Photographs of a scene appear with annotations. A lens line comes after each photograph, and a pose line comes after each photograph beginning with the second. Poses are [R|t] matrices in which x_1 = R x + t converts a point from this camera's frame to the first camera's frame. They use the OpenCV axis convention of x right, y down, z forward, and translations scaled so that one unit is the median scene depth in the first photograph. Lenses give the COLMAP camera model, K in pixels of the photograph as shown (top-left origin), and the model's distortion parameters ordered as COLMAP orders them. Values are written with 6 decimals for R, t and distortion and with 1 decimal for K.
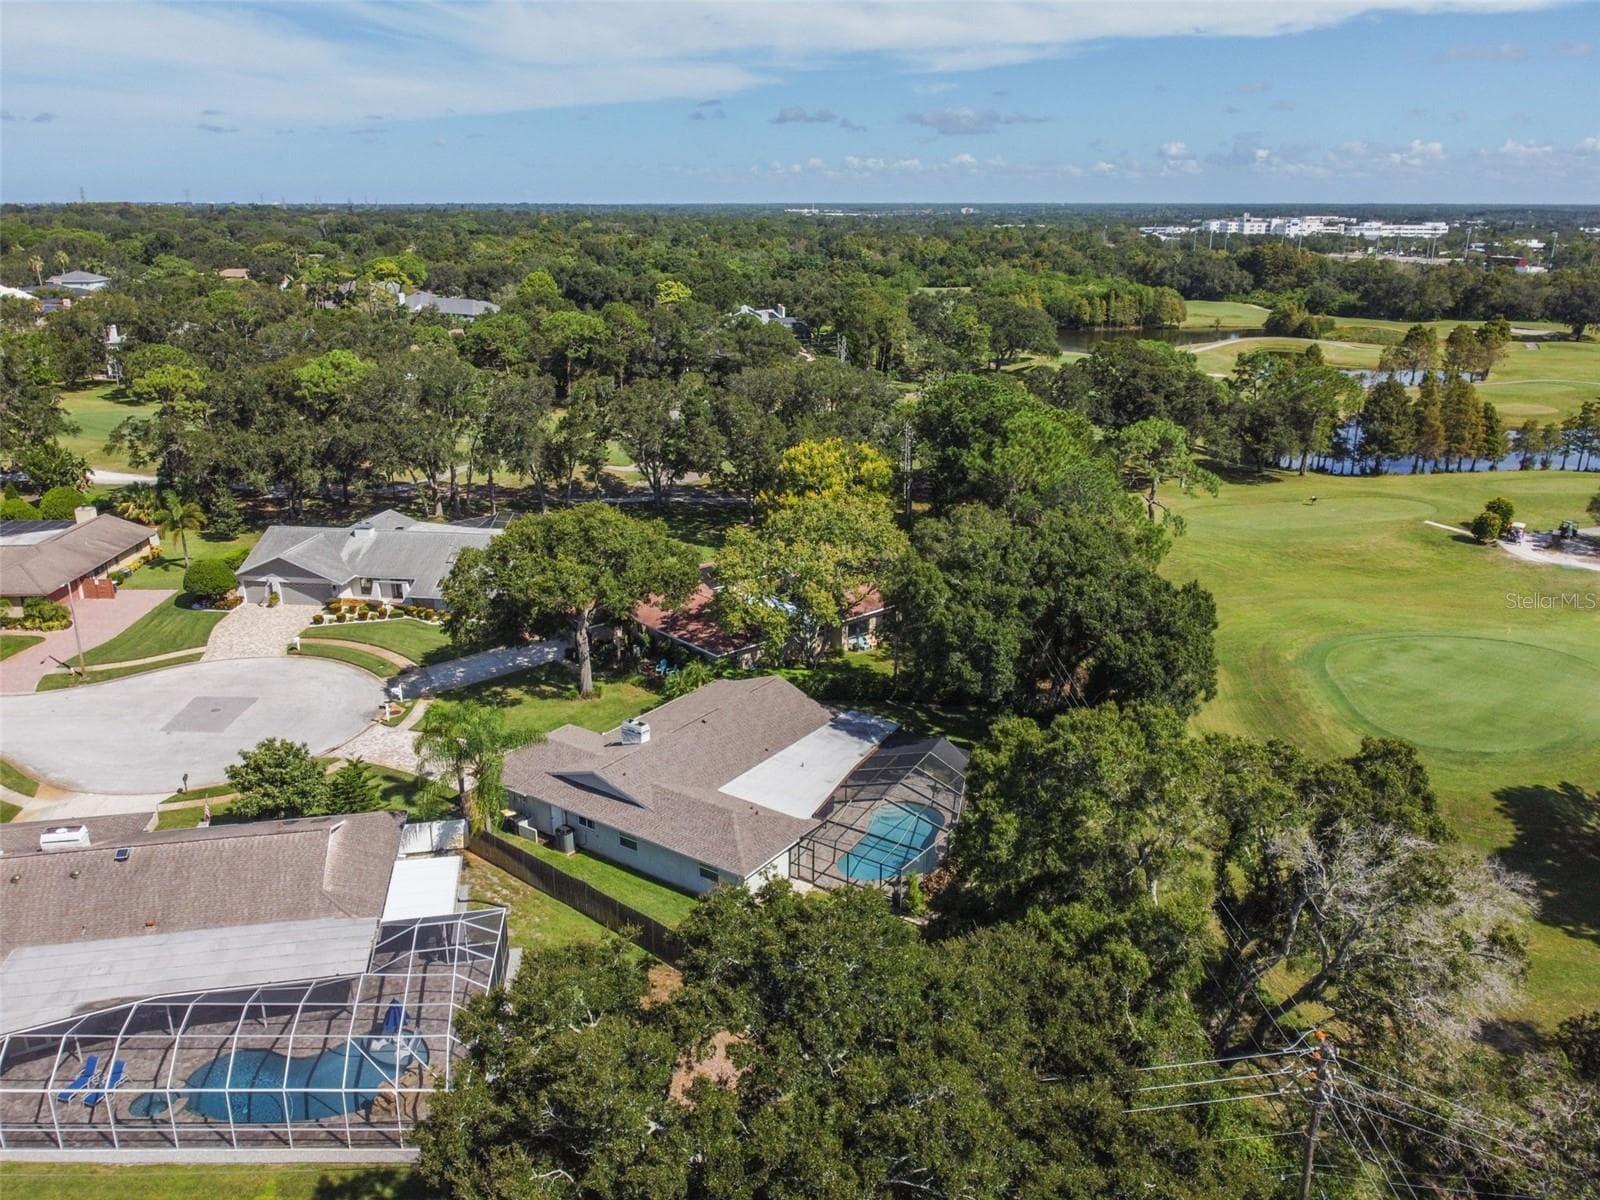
lens RADIAL K [[1234.0, 0, 795.3], [0, 1234.0, 605.9], [0, 0, 1]] dist [0.005250, -0.008012]
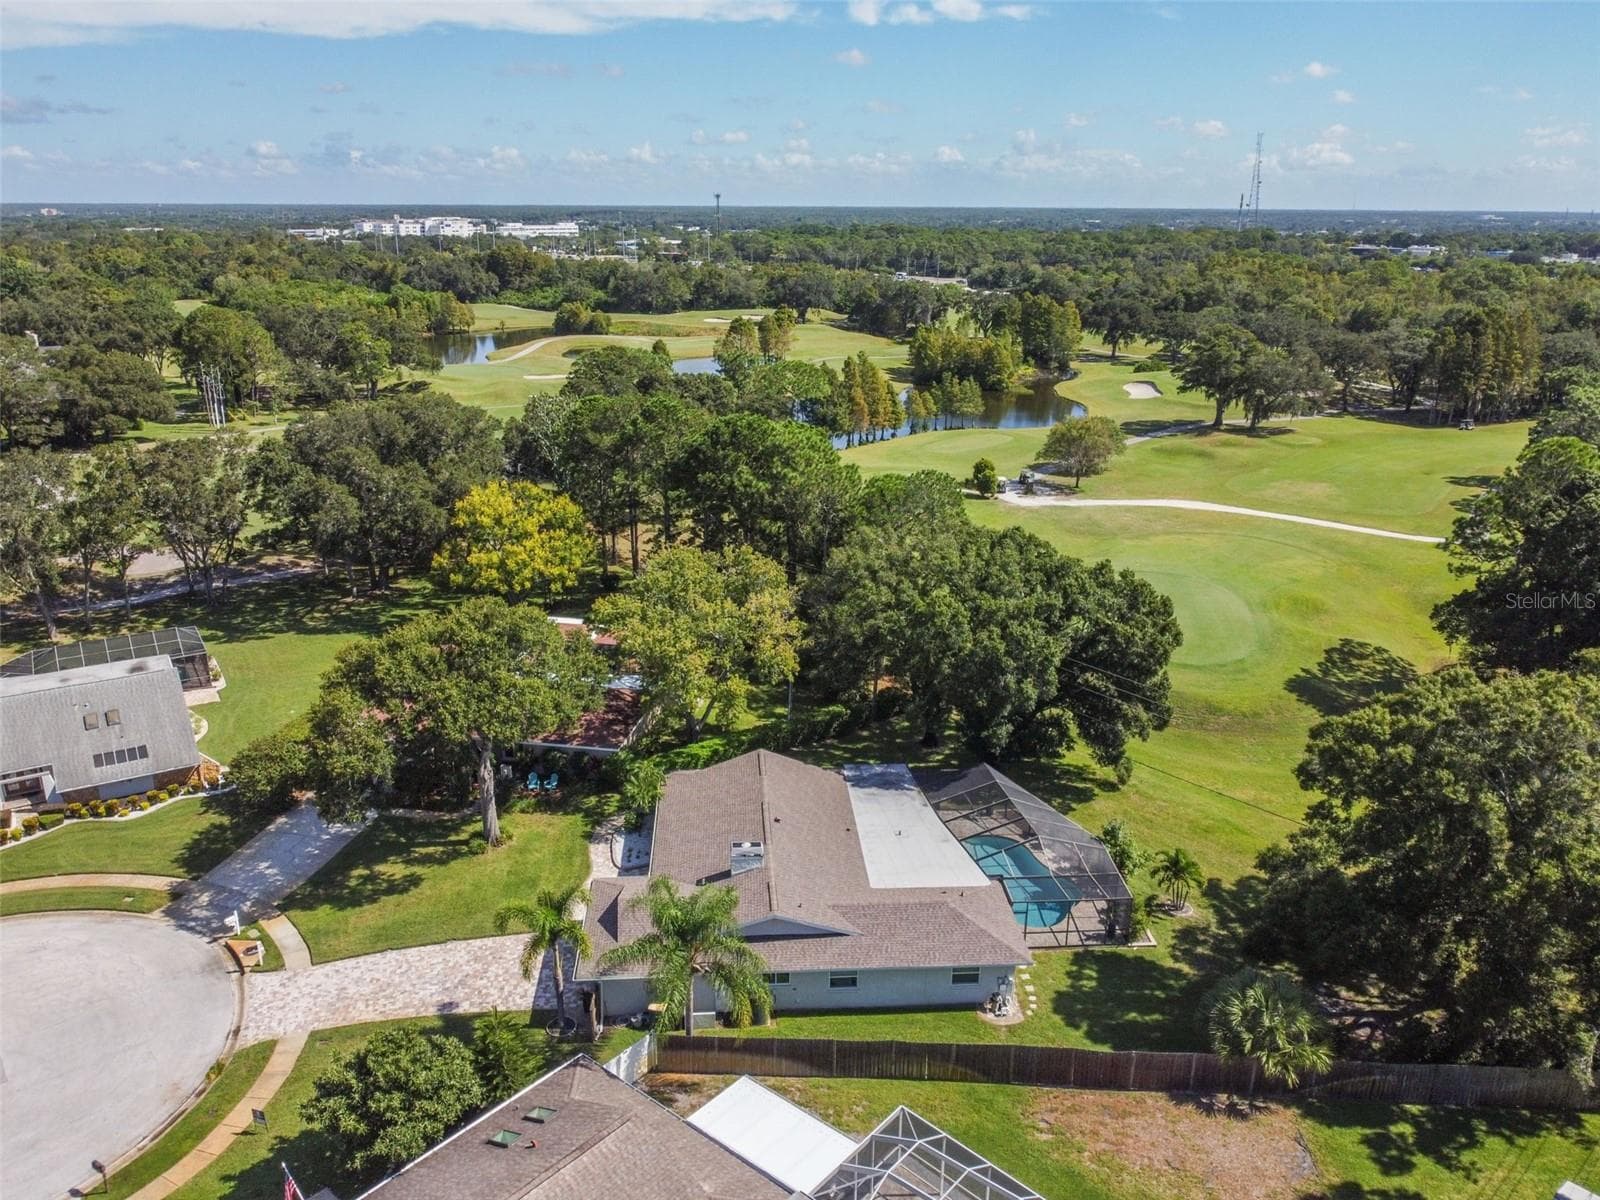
lens RADIAL K [[1235.3, 0, 800.0], [0, 1235.3, 600.0], [0, 0, 1]] dist [-0.001910, -0.003870]
pose [[0.776883, -0.188553, 0.600750, -0.105186], [0.191282, 0.979692, 0.060125, -0.020196], [-0.599886, 0.068203, 0.797173, 0.056742]]
